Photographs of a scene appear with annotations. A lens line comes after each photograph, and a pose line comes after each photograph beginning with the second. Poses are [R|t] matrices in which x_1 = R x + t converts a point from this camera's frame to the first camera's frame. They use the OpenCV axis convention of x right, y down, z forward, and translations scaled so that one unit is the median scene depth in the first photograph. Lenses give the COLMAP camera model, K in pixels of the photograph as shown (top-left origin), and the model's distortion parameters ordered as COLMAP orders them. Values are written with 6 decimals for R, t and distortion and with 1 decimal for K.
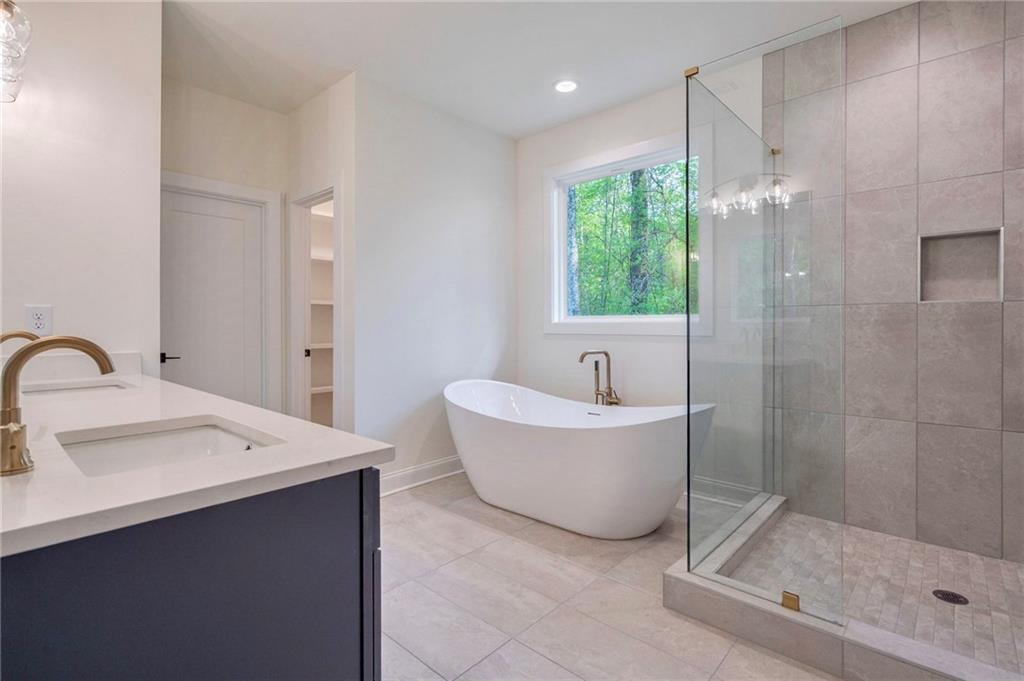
lens RADIAL K [[474.0, 0, 509.7], [0, 474.0, 335.2], [0, 0, 1]] dist [-0.000369, 0.000683]
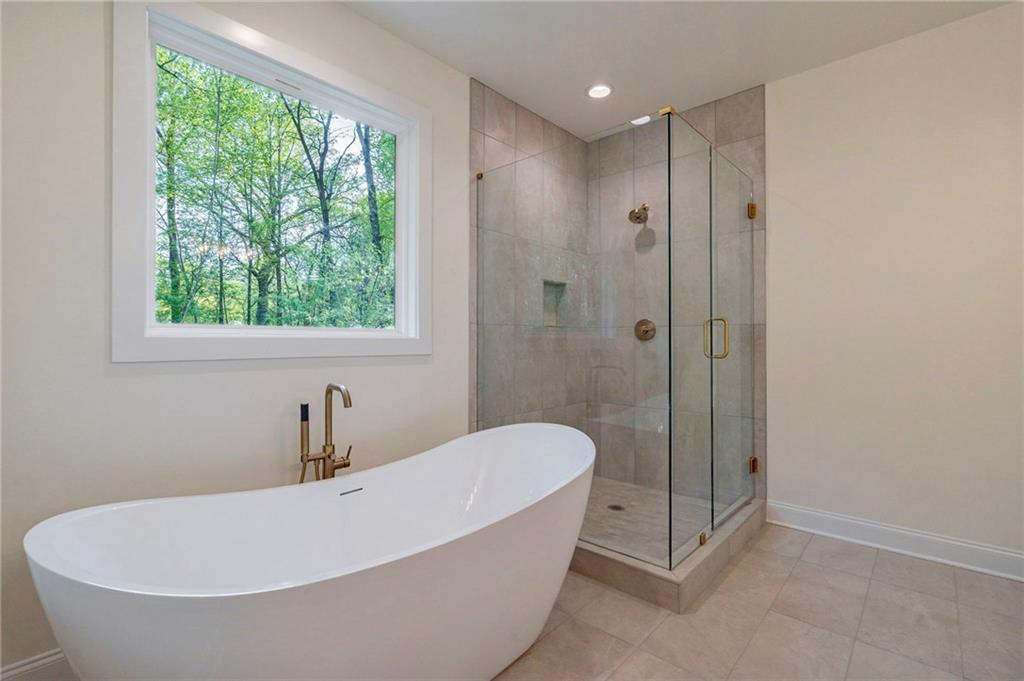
lens RADIAL K [[474.0, 0, 509.5], [0, 474.0, 336.2], [0, 0, 1]] dist [-0.000369, 0.000683]
pose [[-0.009618, 0.010077, 0.999903, -0.559197], [0.019966, 0.999752, -0.009884, -0.024925], [-0.999754, 0.019869, -0.009817, 1.082642]]
